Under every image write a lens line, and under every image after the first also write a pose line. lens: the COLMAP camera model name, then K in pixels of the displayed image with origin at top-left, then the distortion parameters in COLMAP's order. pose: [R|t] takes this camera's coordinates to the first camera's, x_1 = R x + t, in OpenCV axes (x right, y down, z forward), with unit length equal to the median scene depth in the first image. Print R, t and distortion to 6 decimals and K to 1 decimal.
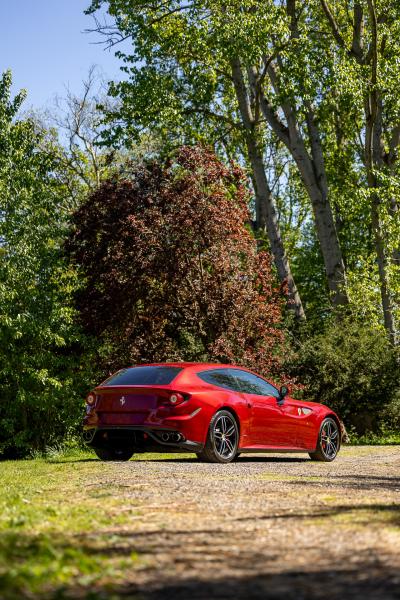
lens RADIAL K [[1274.7, 0, 200.0], [0, 1274.7, 300.0], [0, 0, 1]] dist [0.041807, 0.247944]
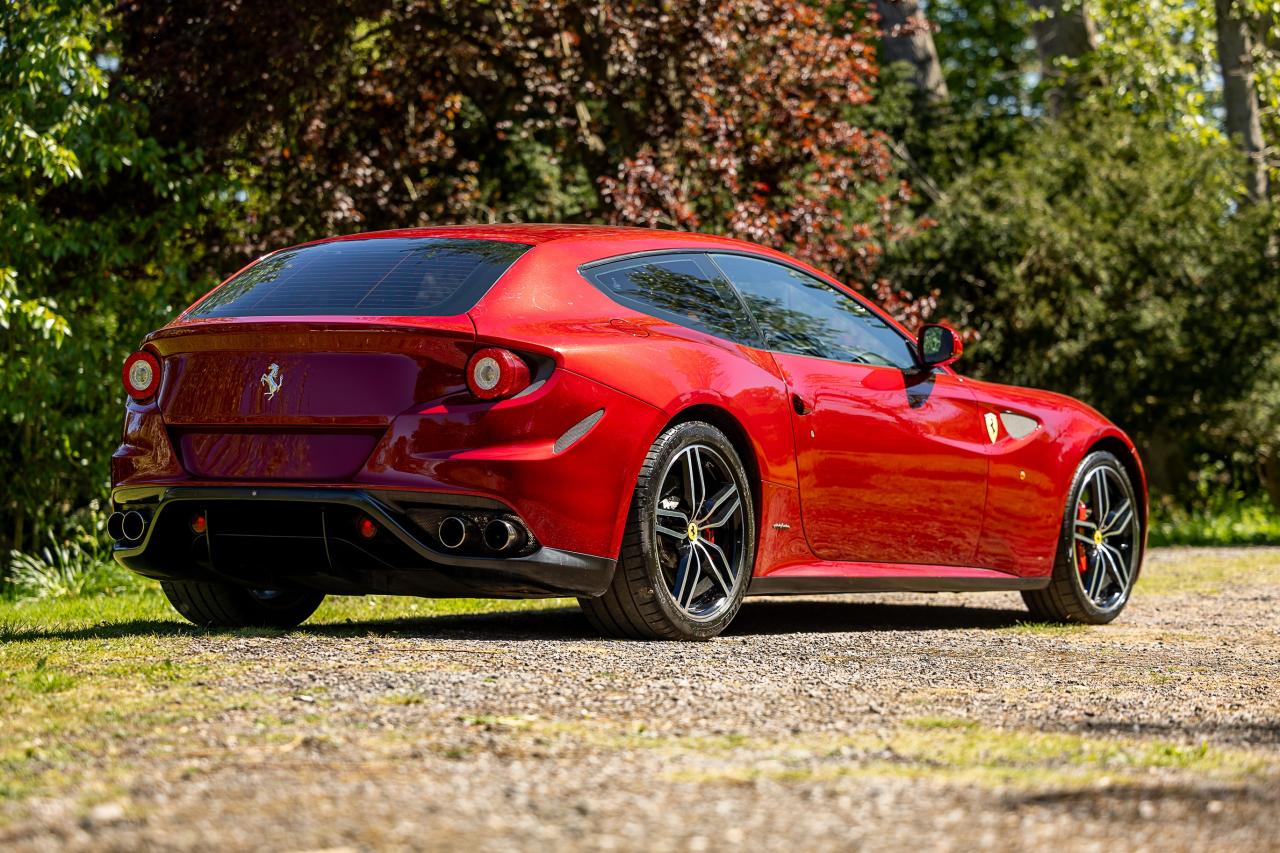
lens RADIAL K [[3907.0, 0, 640.0], [0, 3907.0, 426.5], [0, 0, 1]] dist [0.095746, -0.438487]
pose [[0.999806, 0.001203, 0.019643, -0.004105], [-0.002907, 0.996206, 0.086977, 0.015296], [-0.019464, -0.087018, 0.996017, 0.174337]]
